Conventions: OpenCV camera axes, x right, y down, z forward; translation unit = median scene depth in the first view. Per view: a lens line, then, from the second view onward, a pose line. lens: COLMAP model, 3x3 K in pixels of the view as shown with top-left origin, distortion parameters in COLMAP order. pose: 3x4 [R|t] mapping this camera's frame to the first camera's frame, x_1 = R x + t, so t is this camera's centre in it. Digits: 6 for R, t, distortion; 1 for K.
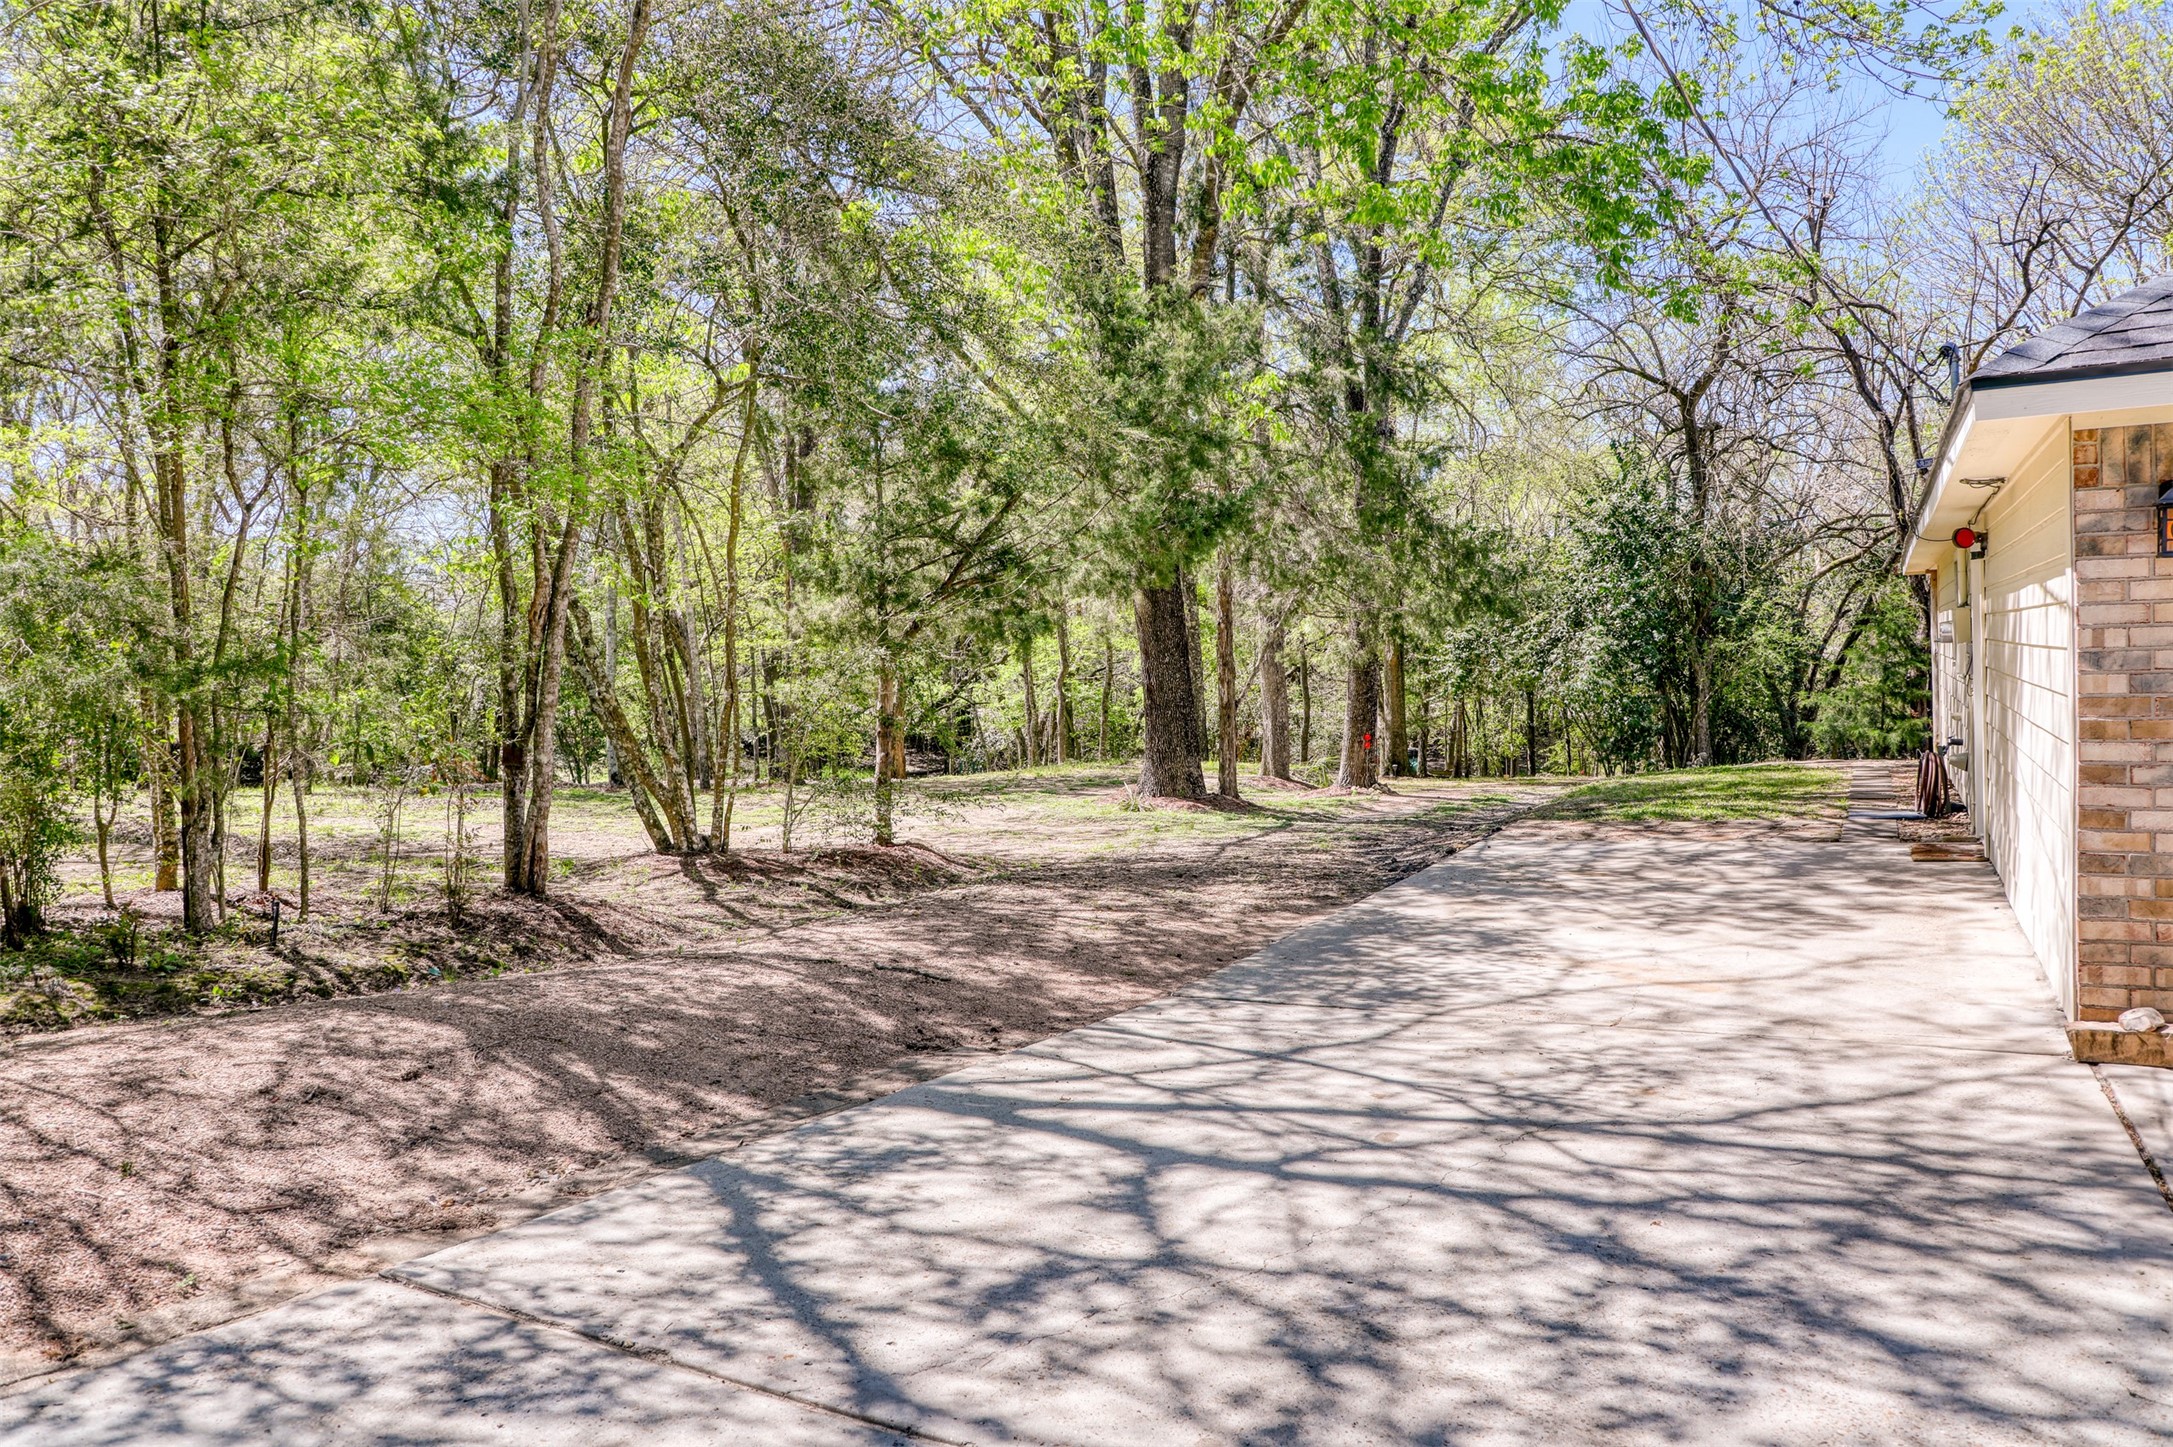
lens RADIAL K [[1466.8, 0, 1083.1], [0, 1466.8, 713.3], [0, 0, 1]] dist [-0.073517, 0.034637]
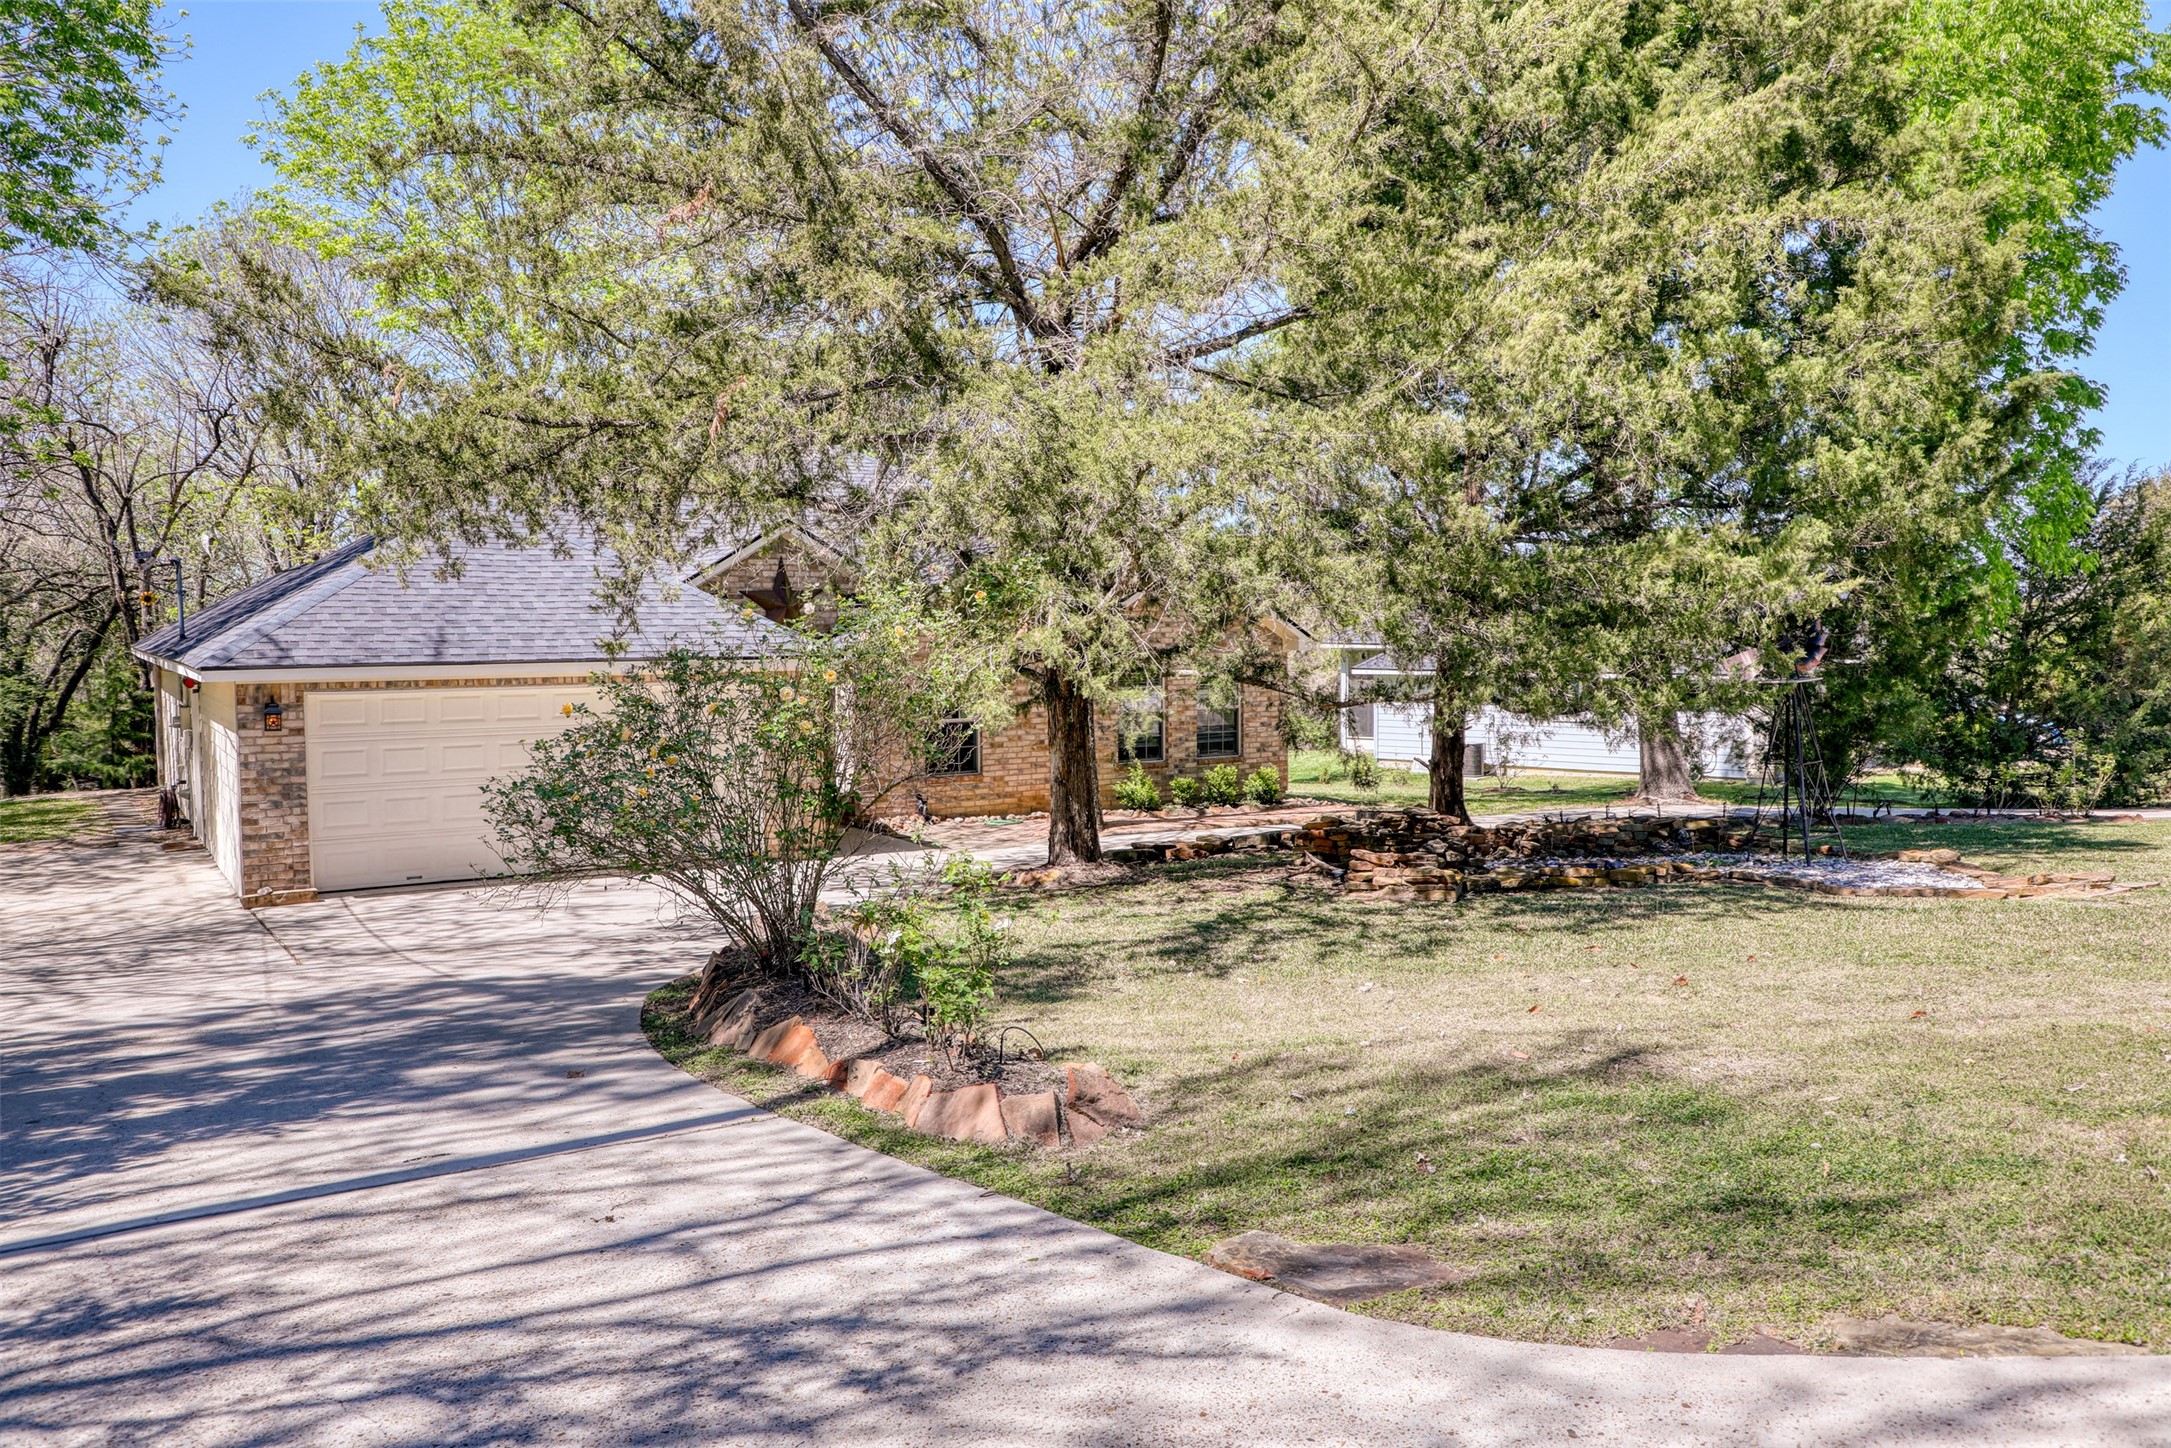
lens RADIAL K [[1696.5, 0, 1085.5], [0, 1696.5, 724.0], [0, 0, 1]] dist [0.001851, 0.001344]
pose [[0.493655, -0.021781, 0.869385, -0.566722], [0.014264, 0.999755, 0.016948, -0.062663], [-0.869541, 0.004035, 0.493844, -0.860149]]
